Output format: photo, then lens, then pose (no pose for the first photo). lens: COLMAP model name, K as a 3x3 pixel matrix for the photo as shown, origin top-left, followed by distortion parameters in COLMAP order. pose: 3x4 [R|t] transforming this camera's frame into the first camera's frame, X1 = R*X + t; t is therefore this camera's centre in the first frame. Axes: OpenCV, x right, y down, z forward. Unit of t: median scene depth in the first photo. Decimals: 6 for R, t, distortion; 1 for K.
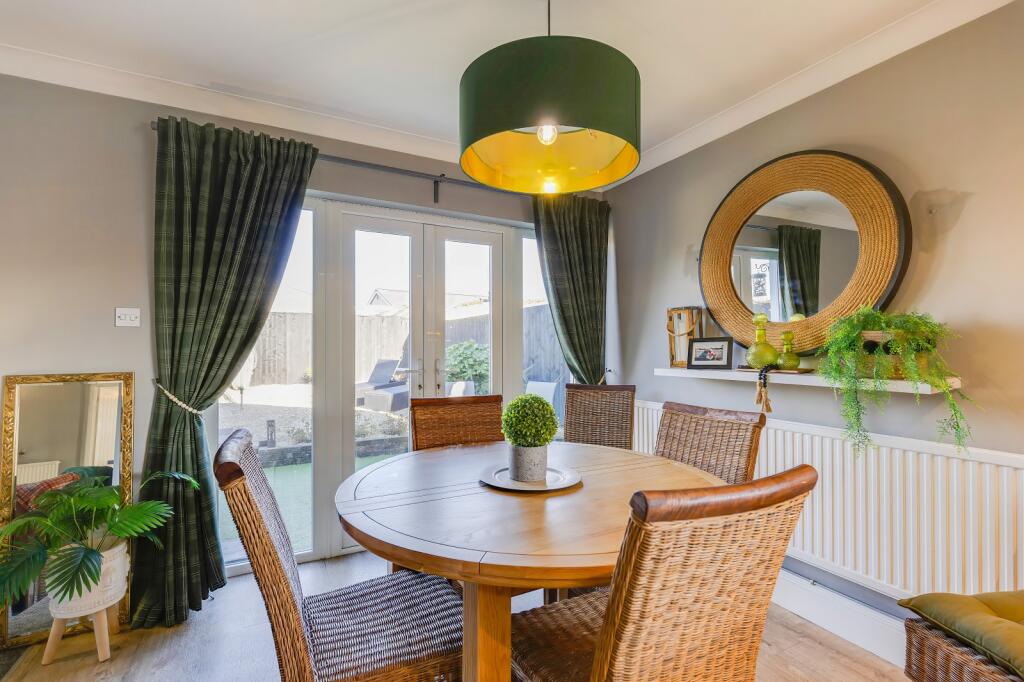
lens RADIAL K [[458.2, 0, 517.4], [0, 458.2, 343.2], [0, 0, 1]] dist [-0.007779, -0.000910]
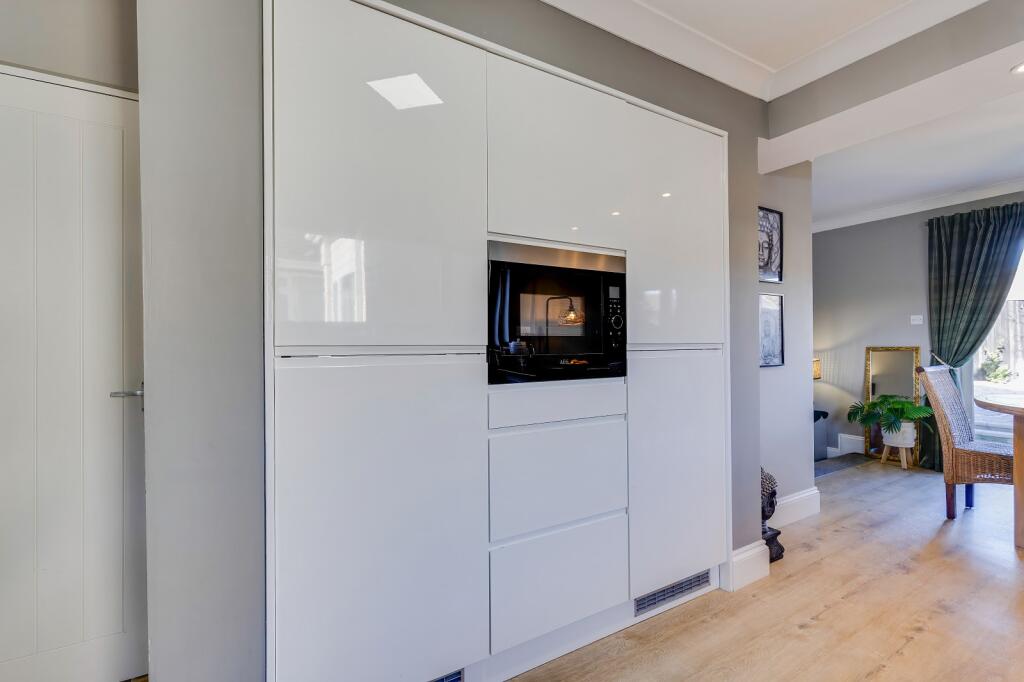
lens RADIAL K [[458.2, 0, 518.6], [0, 458.2, 344.3], [0, 0, 1]] dist [-0.007779, -0.000910]
pose [[0.090977, -0.003089, -0.995848, 1.006038], [0.013264, 0.999910, -0.001890, 0.032881], [0.995765, -0.013037, 0.091010, -0.955525]]
